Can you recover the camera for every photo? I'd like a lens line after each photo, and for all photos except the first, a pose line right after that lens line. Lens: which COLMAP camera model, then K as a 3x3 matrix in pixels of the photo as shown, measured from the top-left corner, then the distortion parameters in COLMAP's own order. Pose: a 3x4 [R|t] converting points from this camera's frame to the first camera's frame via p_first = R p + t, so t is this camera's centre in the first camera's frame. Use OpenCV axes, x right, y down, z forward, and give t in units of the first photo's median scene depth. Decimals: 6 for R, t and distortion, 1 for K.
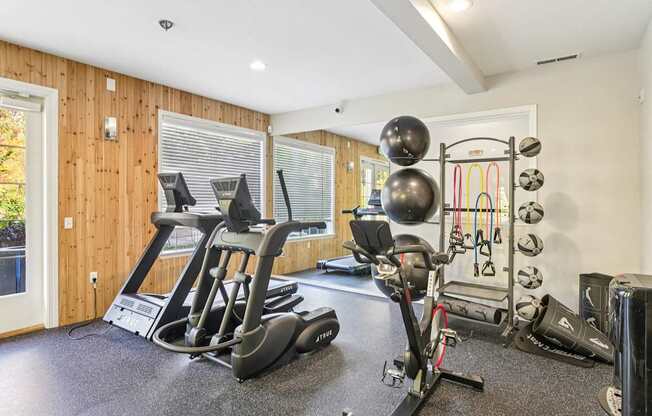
lens RADIAL K [[366.2, 0, 323.4], [0, 366.2, 207.9], [0, 0, 1]] dist [0.000220, 0.001078]
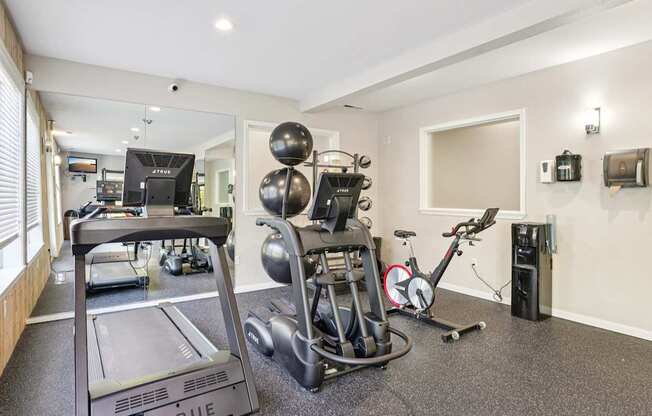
lens RADIAL K [[366.2, 0, 323.8], [0, 366.2, 204.0], [0, 0, 1]] dist [0.000220, 0.001078]
pose [[0.363825, -0.028835, 0.931021, -0.809186], [0.018468, 0.999548, 0.023741, -0.022670], [-0.931284, 0.008557, 0.364193, 0.505960]]
